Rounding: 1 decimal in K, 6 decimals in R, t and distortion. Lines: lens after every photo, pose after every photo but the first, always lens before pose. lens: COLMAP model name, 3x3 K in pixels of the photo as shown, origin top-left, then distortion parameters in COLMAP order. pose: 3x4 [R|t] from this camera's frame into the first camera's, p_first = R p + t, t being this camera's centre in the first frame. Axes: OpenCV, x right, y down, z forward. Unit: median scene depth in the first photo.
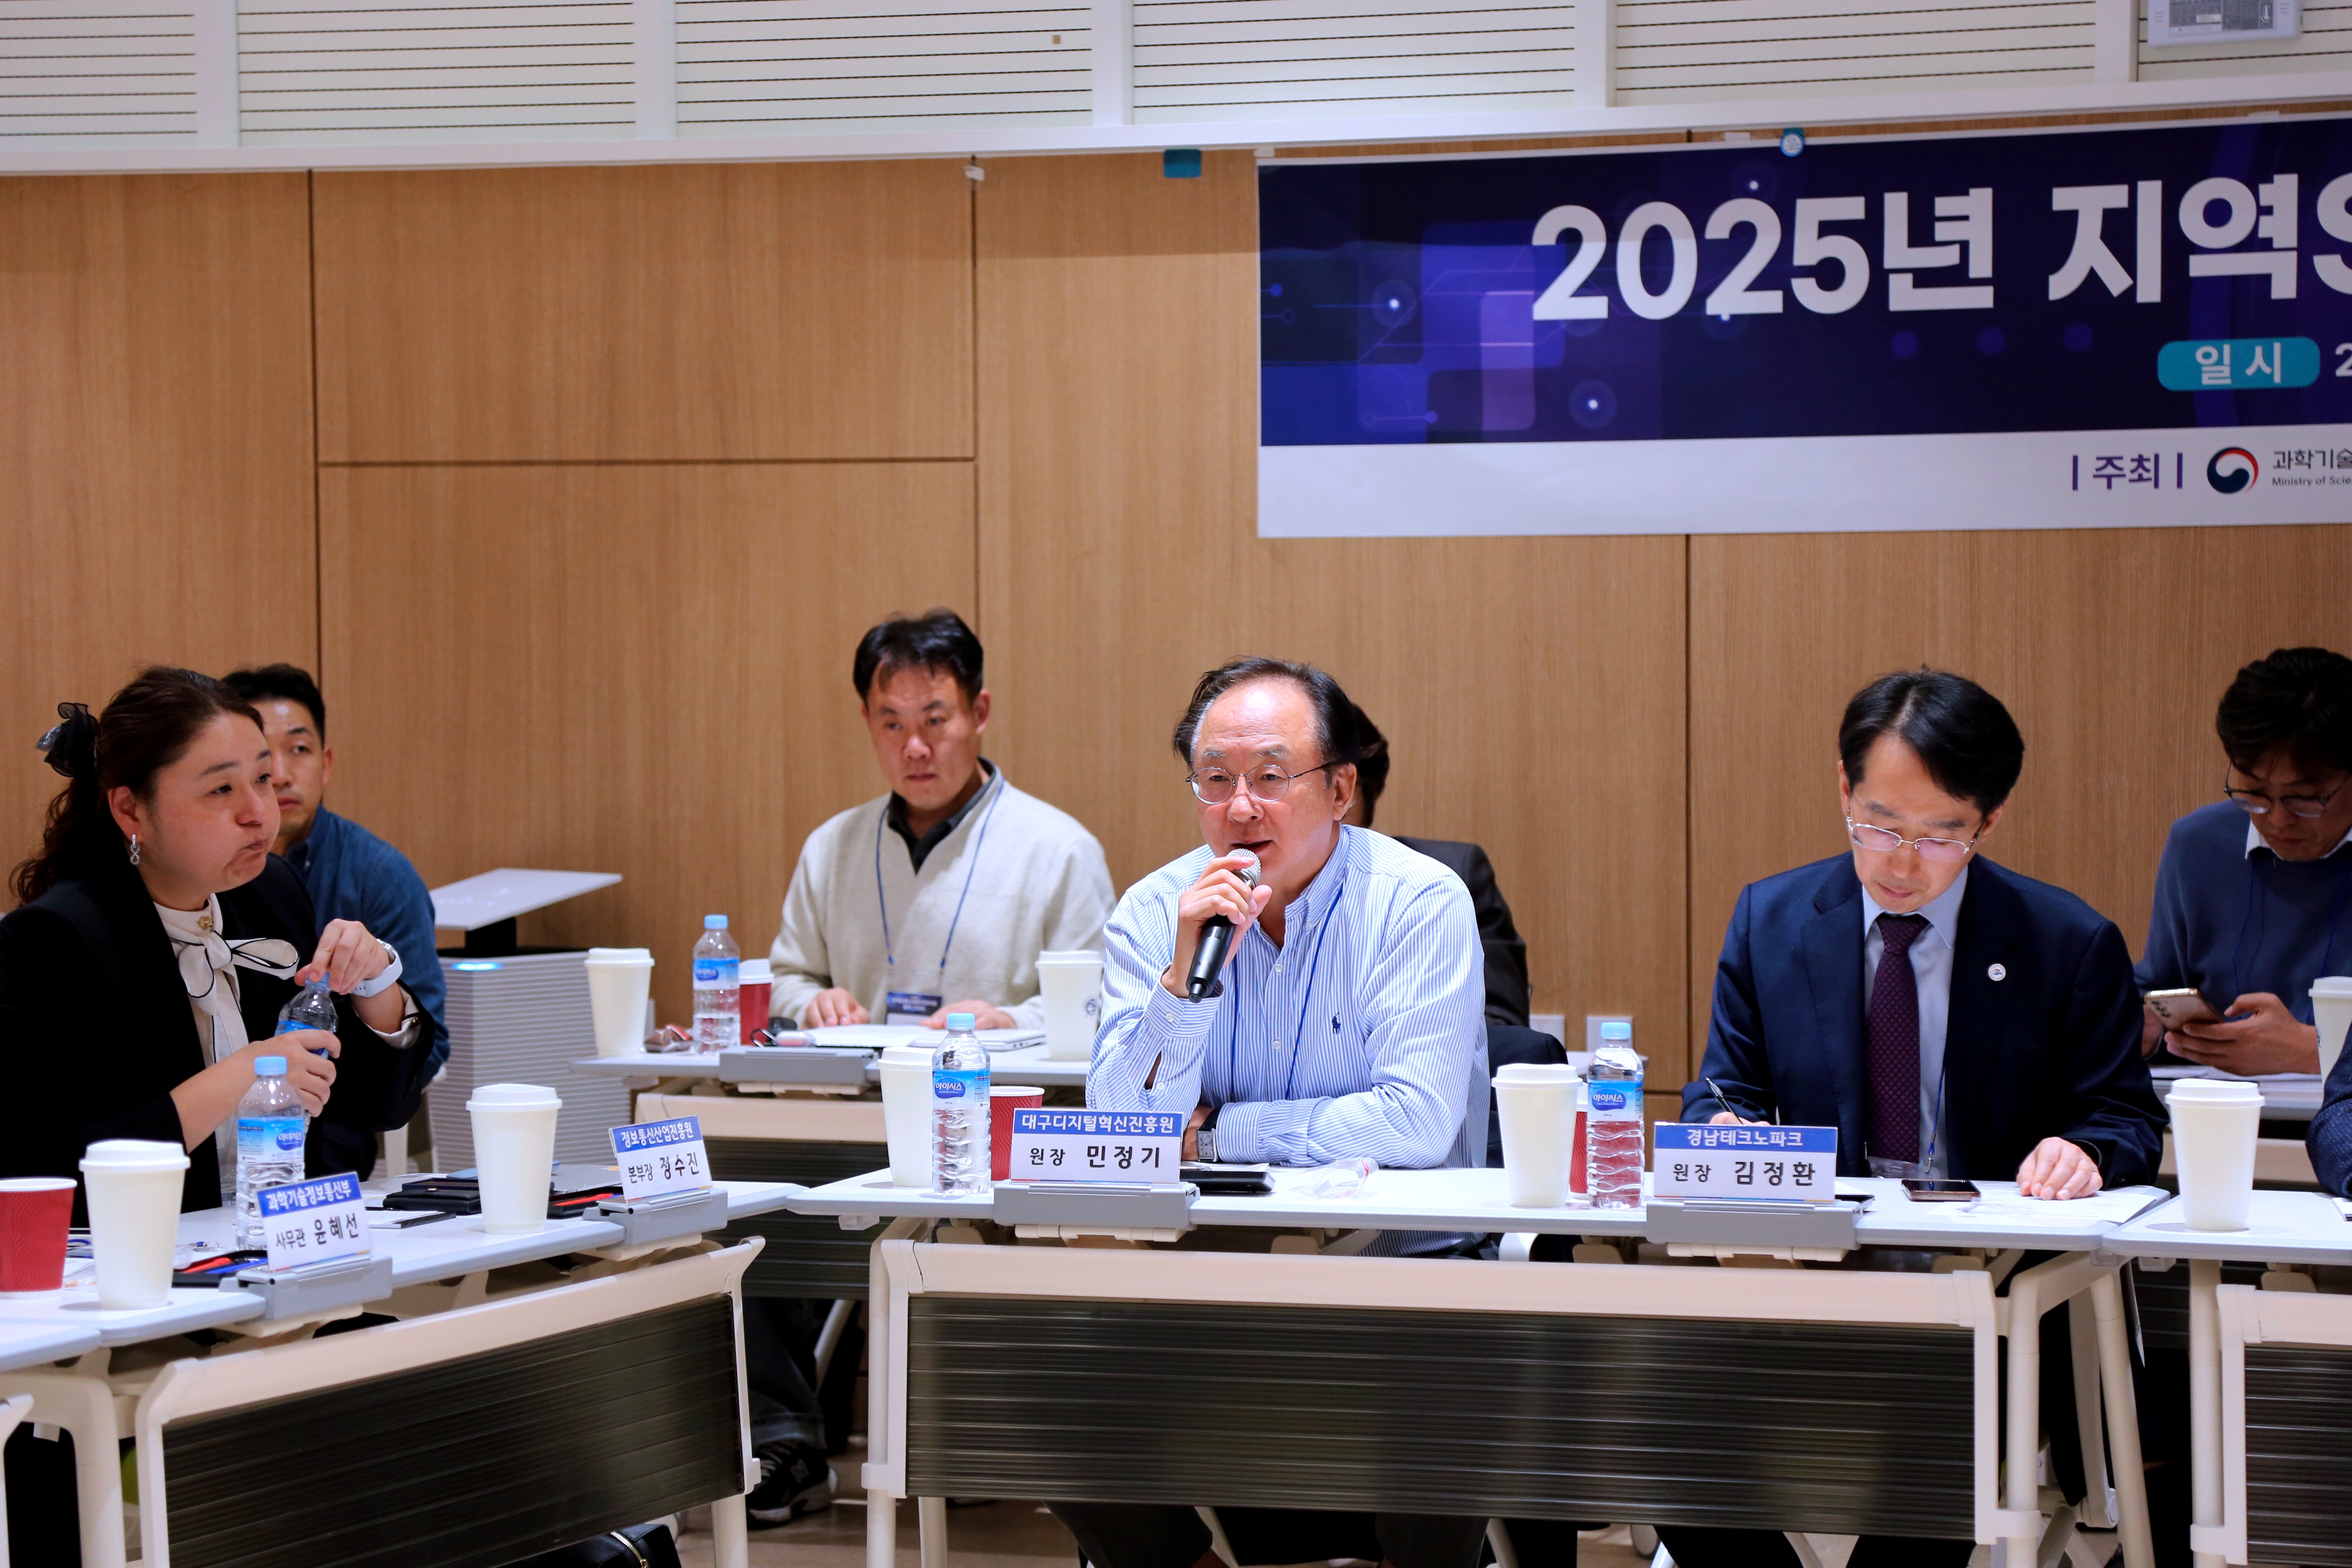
lens RADIAL K [[6509.7, 0, 1176.0], [0, 6509.7, 784.0], [0, 0, 1]] dist [0.302008, -0.636837]
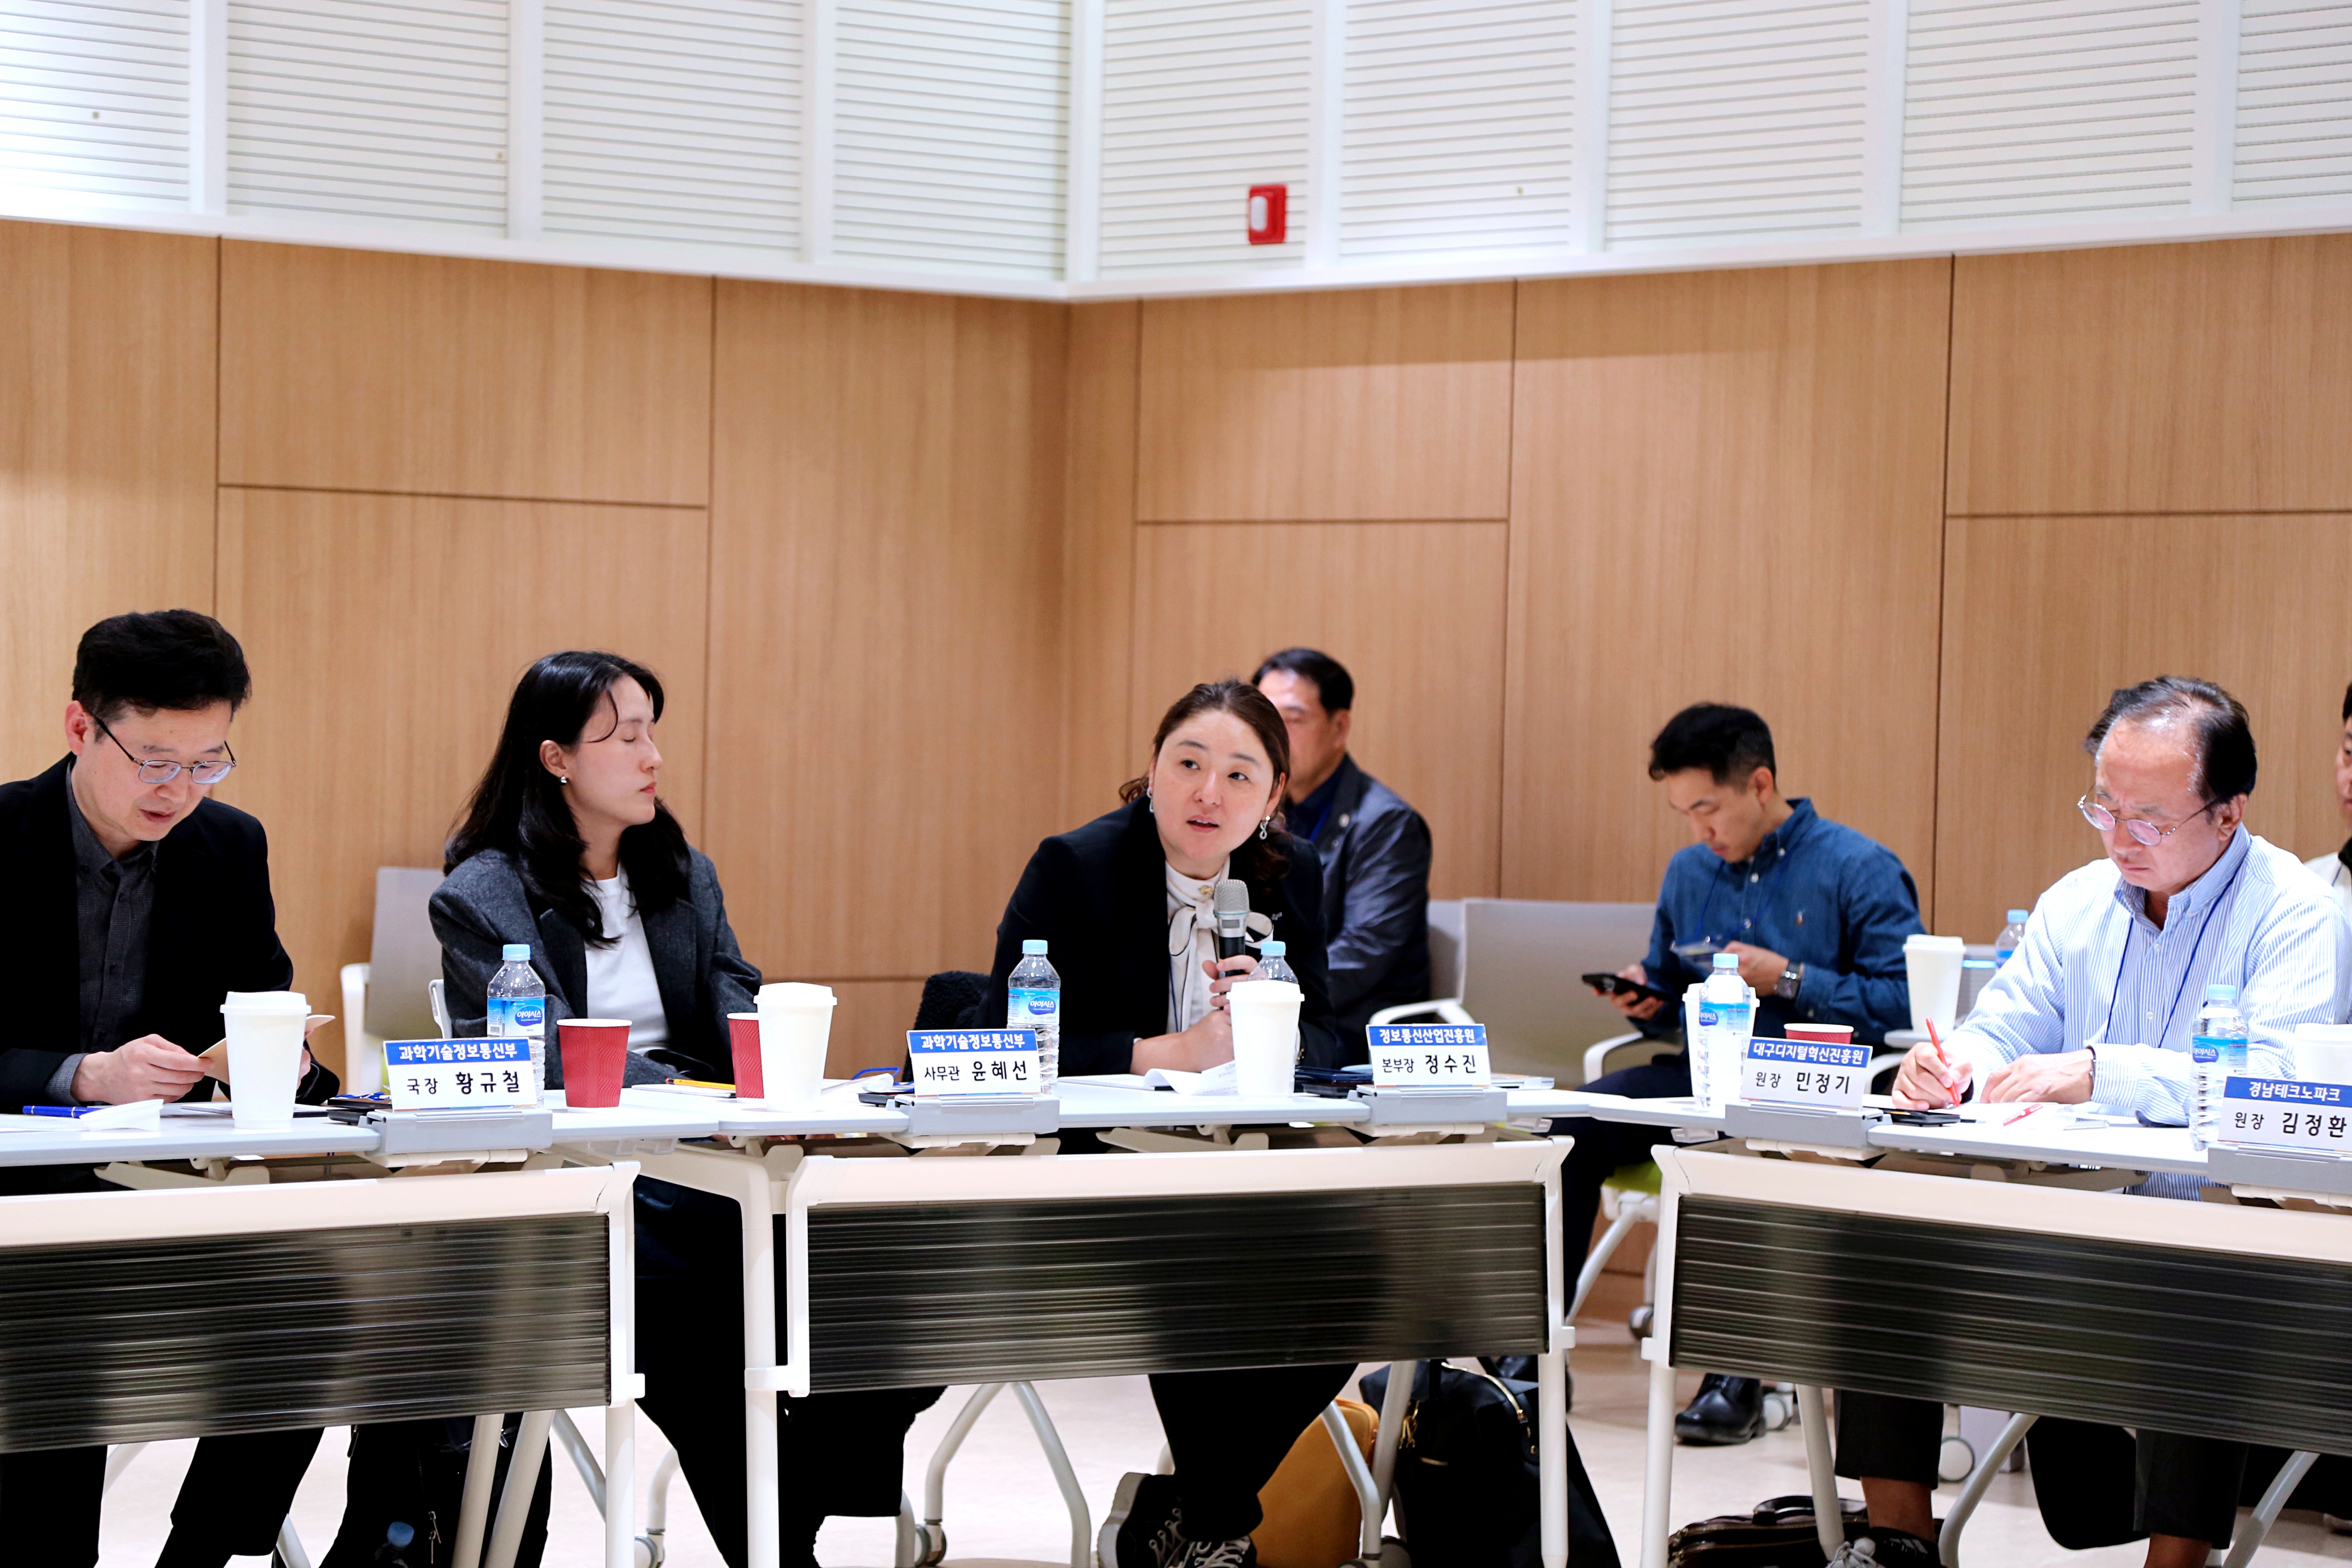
lens RADIAL K [[6509.7, 0, 1176.0], [0, 6509.7, 784.0], [0, 0, 1]] dist [0.302008, -0.636837]
pose [[0.748640, 0.029031, -0.662341, 0.515064], [-0.039035, 0.999238, -0.000324, 0.002621], [0.661827, 0.026097, 0.749202, 0.072520]]
